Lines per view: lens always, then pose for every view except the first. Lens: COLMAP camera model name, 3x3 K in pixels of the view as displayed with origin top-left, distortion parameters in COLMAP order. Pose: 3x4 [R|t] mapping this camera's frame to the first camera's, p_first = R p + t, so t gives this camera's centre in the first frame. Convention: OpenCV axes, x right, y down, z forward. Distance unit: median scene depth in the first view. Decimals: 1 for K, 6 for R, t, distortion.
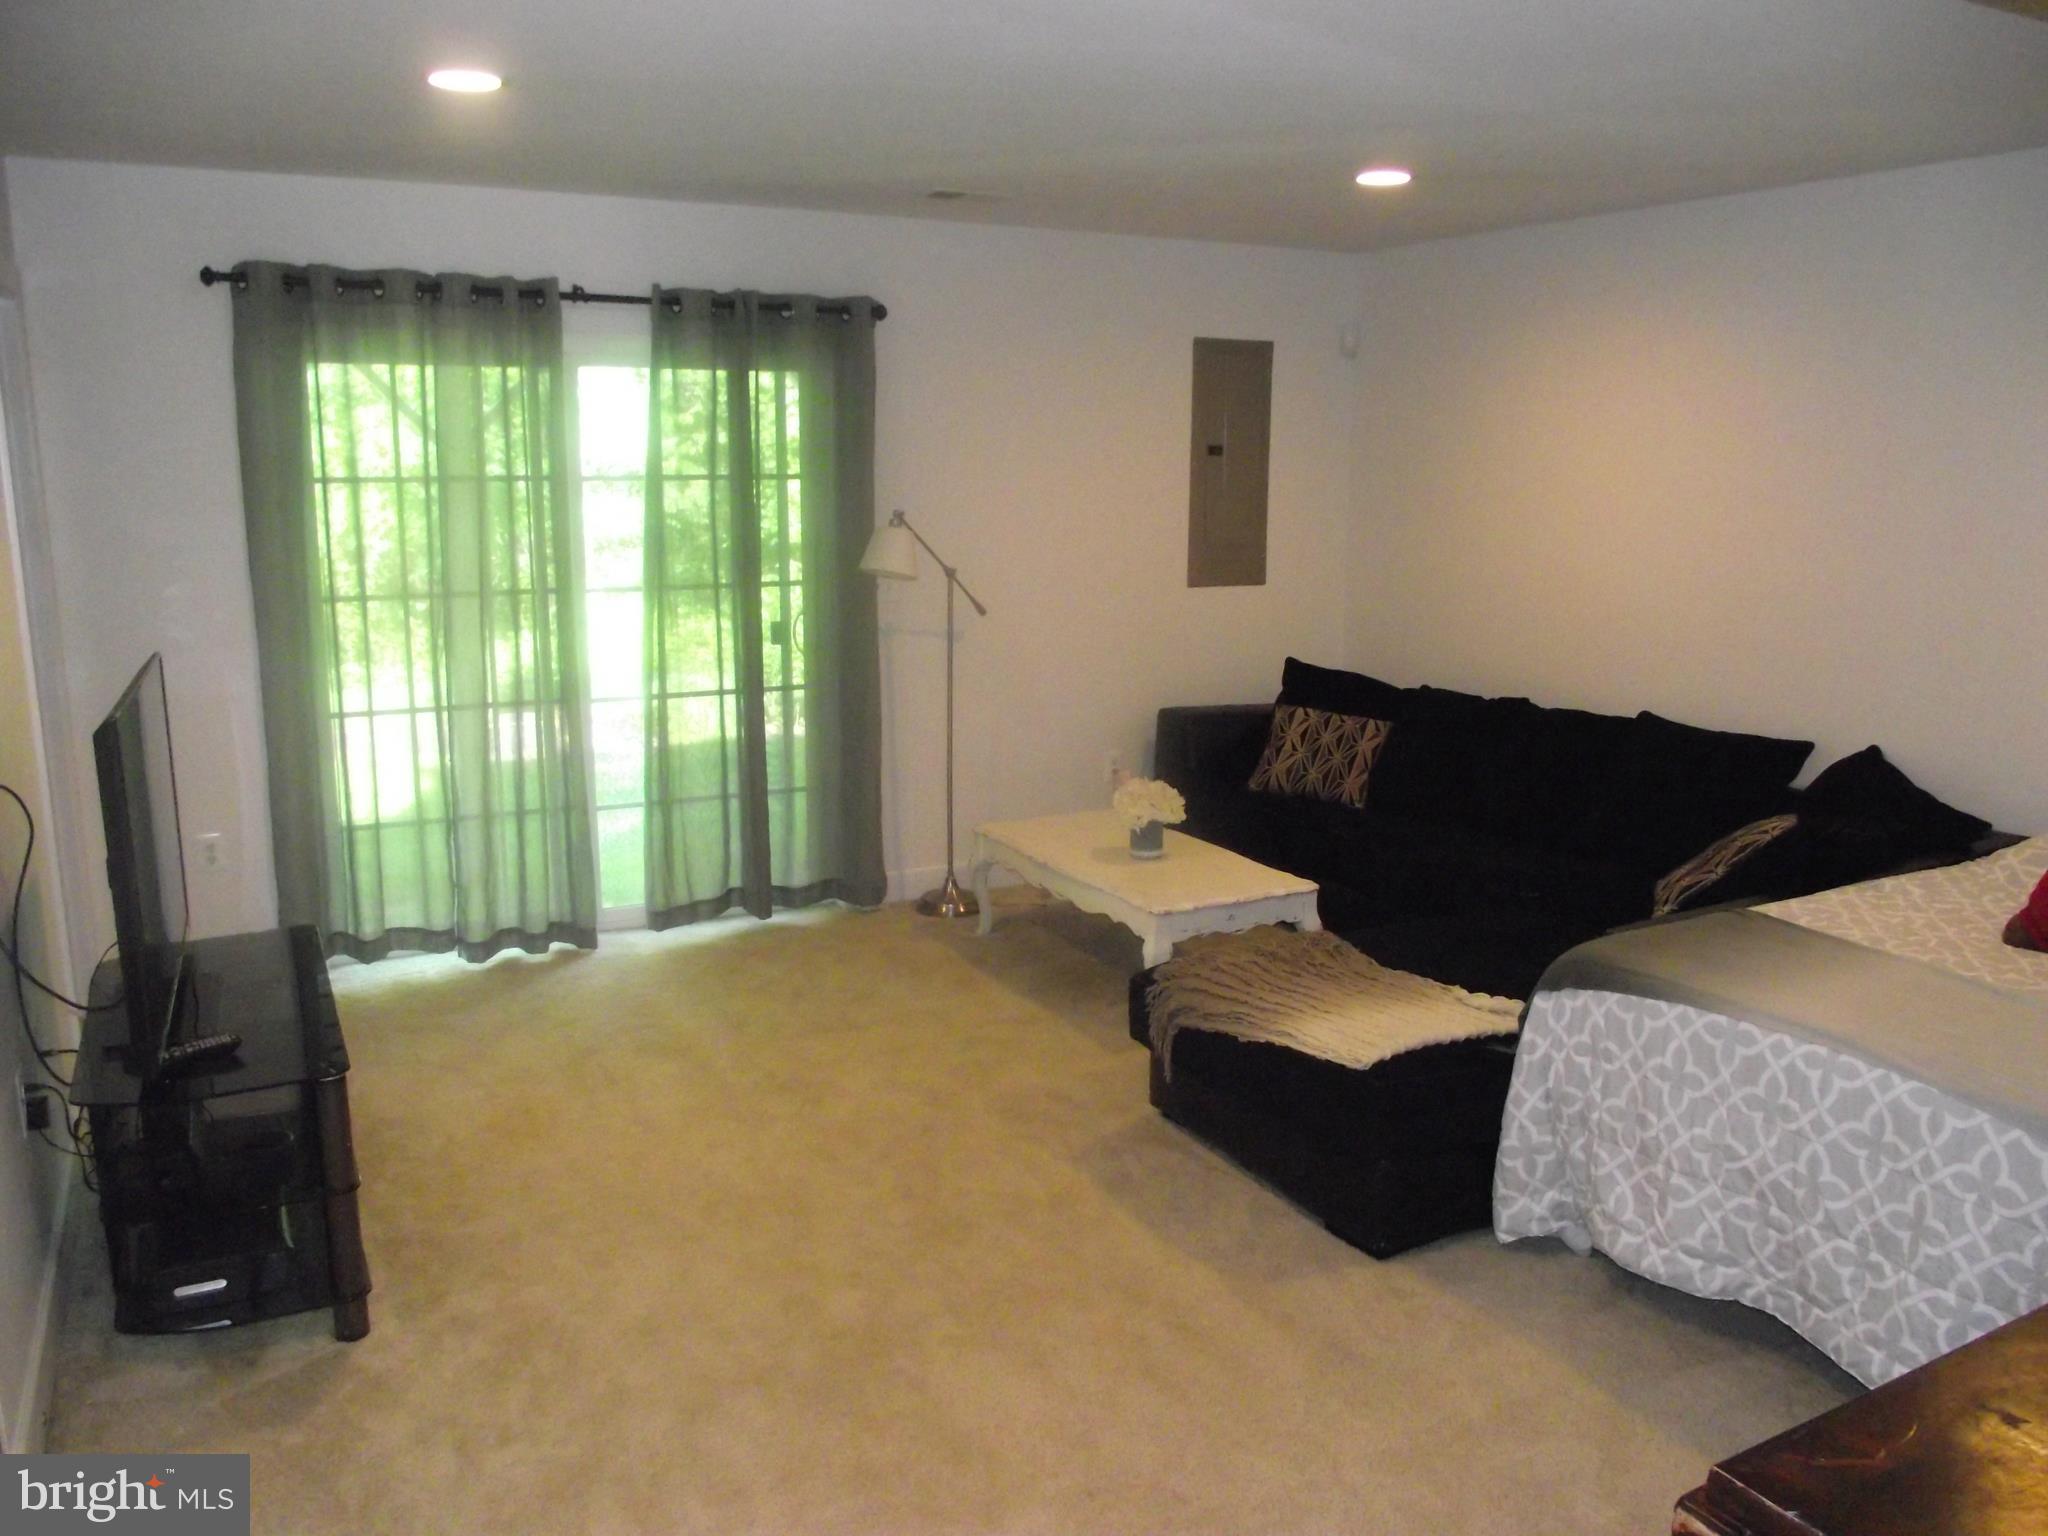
lens RADIAL K [[1581.2, 0, 1024.0], [0, 1581.2, 768.0], [0, 0, 1]] dist [-0.097568, 0.062597]
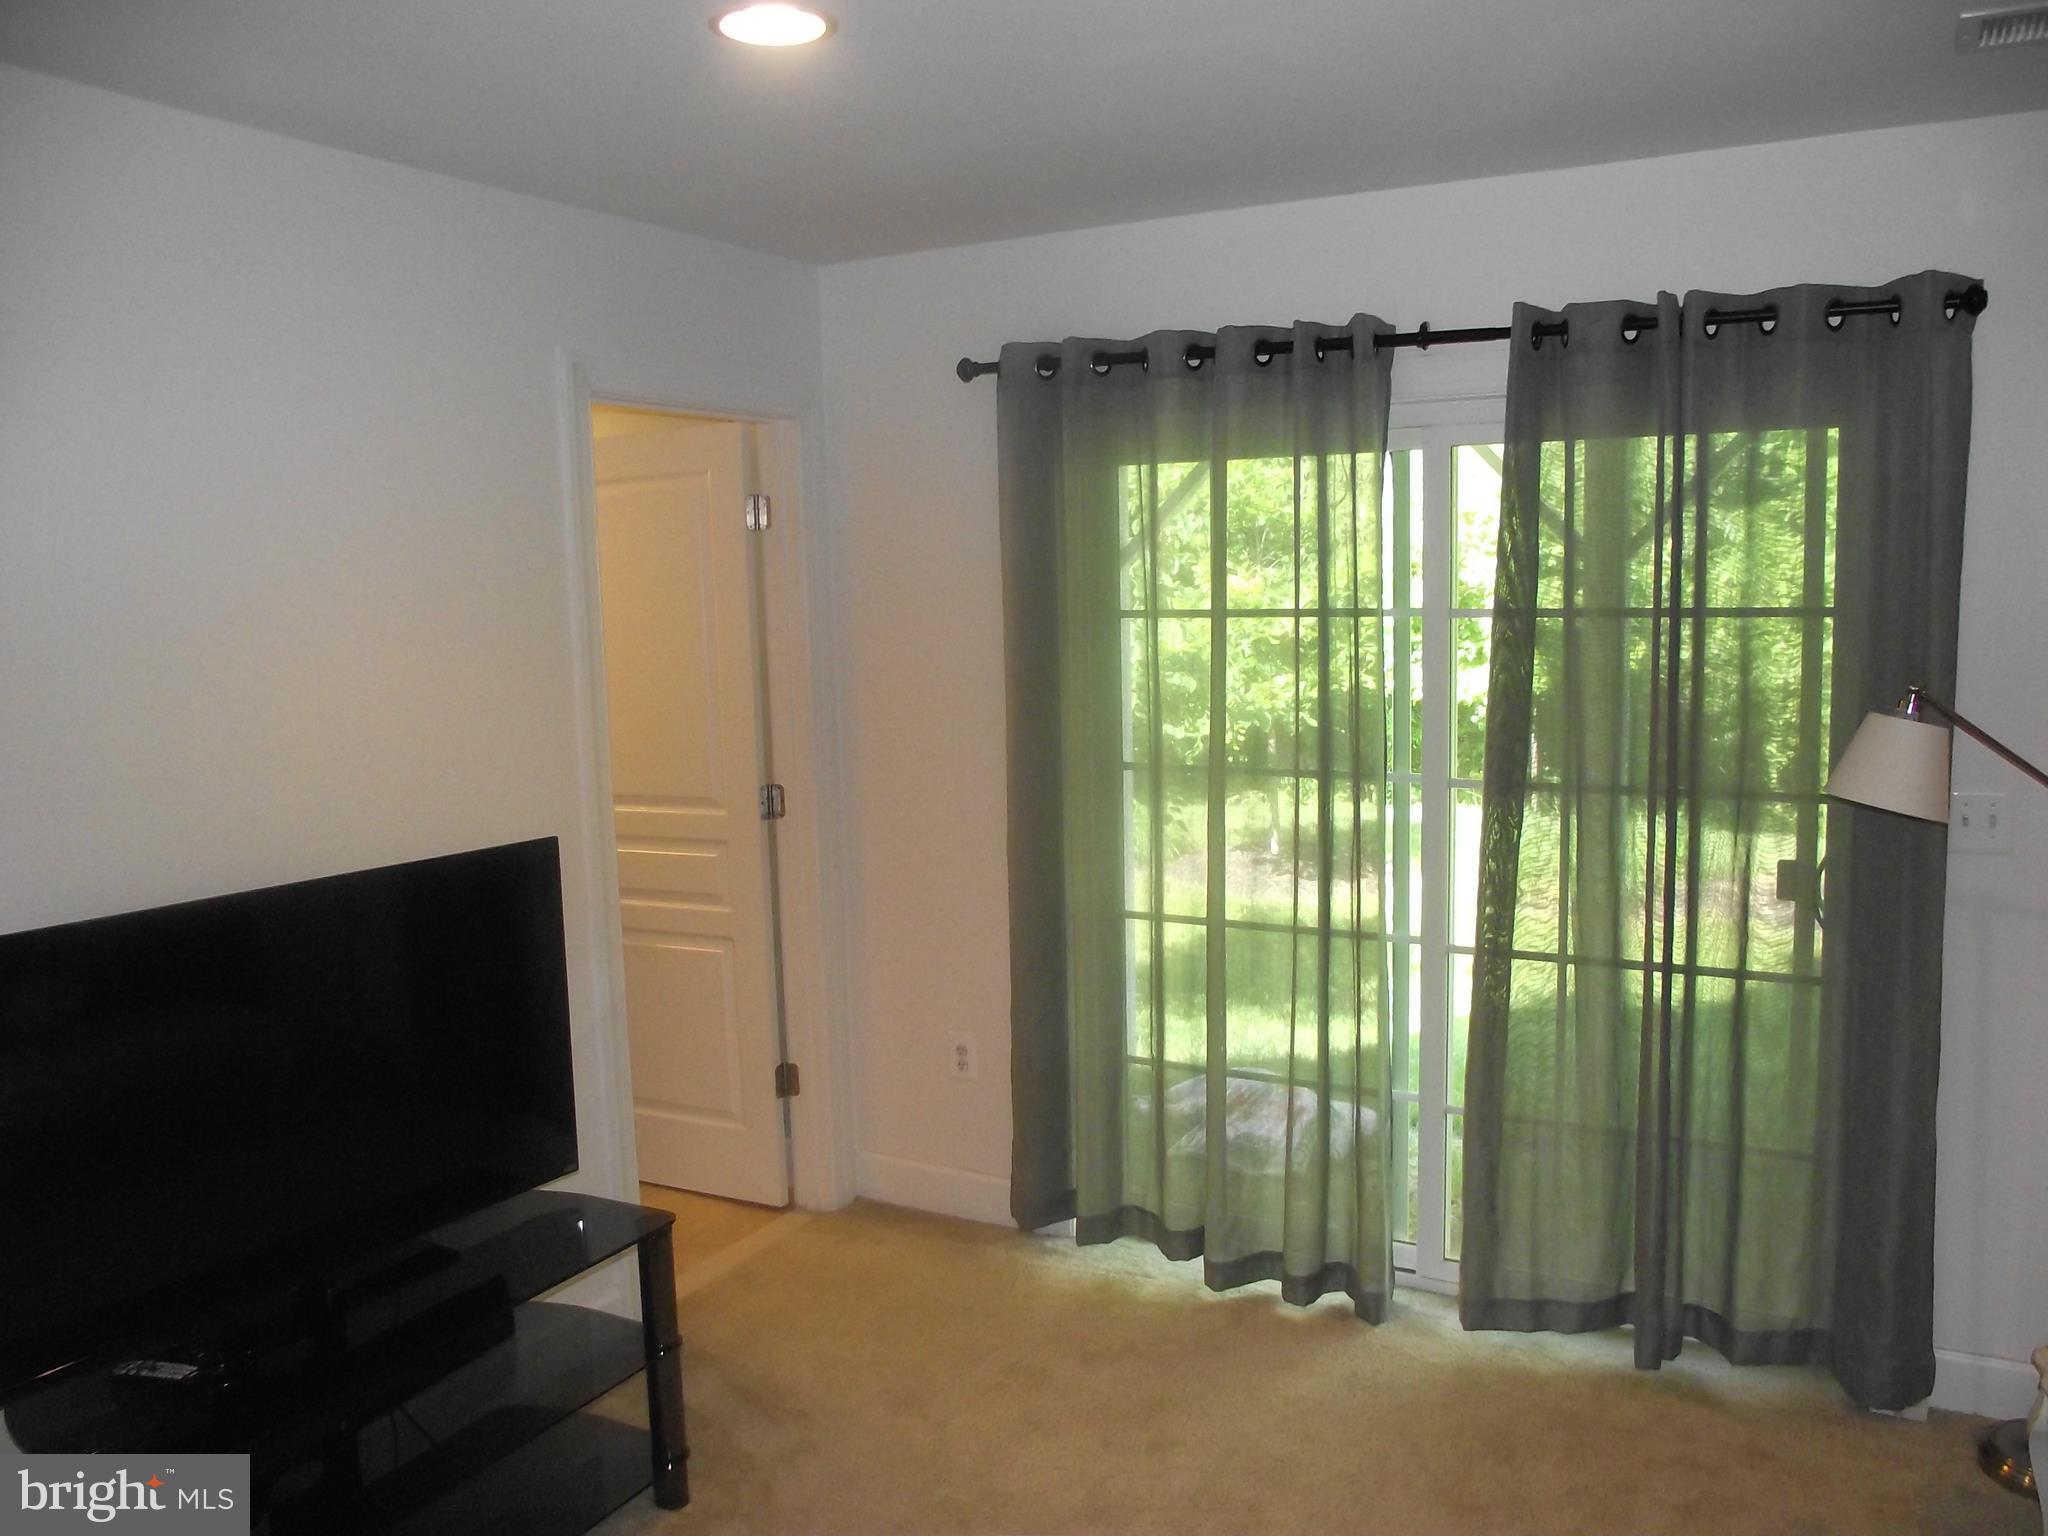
lens RADIAL K [[1581.2, 0, 1024.0], [0, 1581.2, 768.0], [0, 0, 1]] dist [-0.097568, 0.062597]
pose [[0.559729, 0.092675, -0.823477, 0.169390], [-0.124236, 0.991880, 0.027182, -0.121335], [0.819310, 0.087090, 0.566698, 0.505327]]
